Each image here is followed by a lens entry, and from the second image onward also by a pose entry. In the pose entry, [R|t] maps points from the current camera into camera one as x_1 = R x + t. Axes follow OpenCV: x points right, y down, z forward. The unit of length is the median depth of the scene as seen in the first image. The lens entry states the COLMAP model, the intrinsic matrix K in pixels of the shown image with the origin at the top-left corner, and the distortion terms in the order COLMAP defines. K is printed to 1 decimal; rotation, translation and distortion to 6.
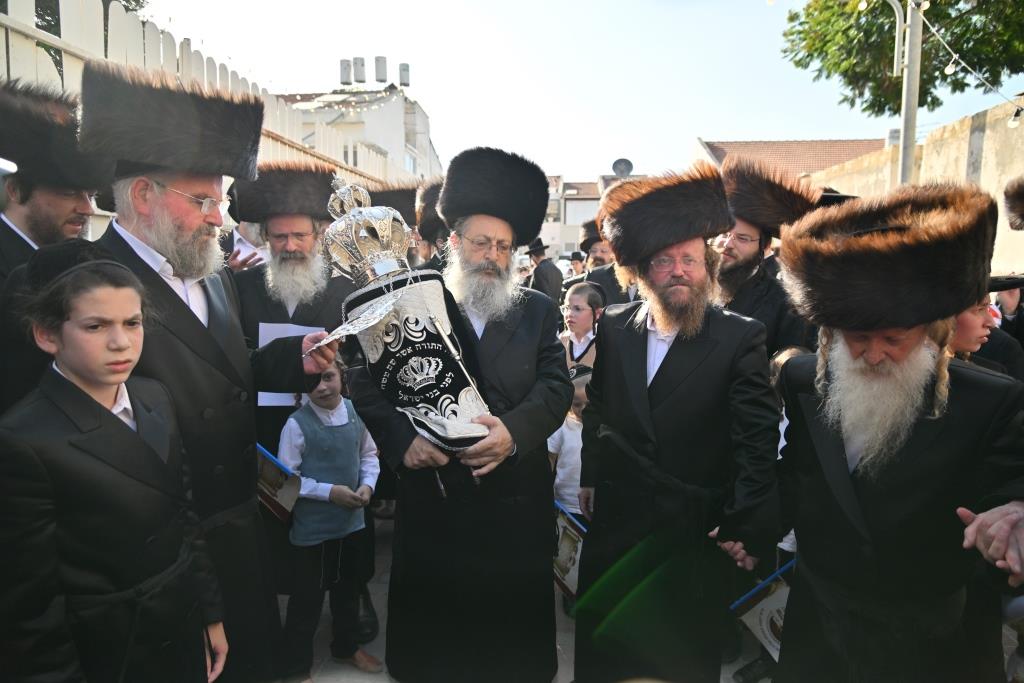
lens RADIAL K [[680.2, 0, 510.1], [0, 680.2, 338.4], [0, 0, 1]] dist [0.005357, 0.002522]
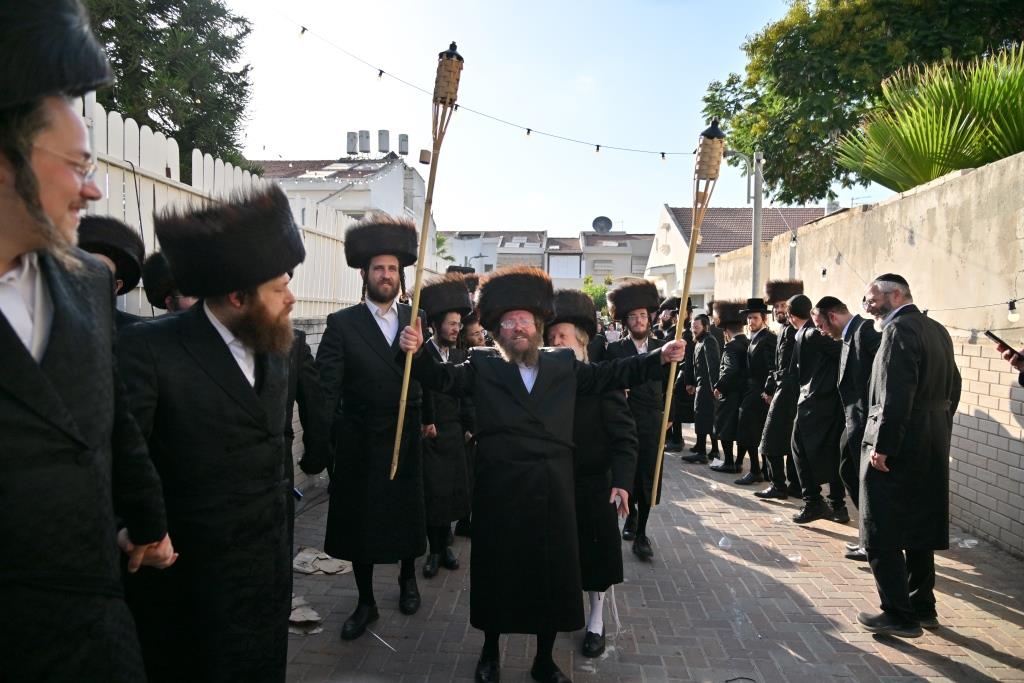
lens RADIAL K [[680.2, 0, 511.4], [0, 680.2, 341.4], [0, 0, 1]] dist [0.005357, 0.002522]
pose [[0.999716, 0.005915, 0.023092, -0.002989], [-0.004394, 0.997850, -0.065390, 0.006925], [-0.023429, 0.065270, 0.997593, -0.101340]]
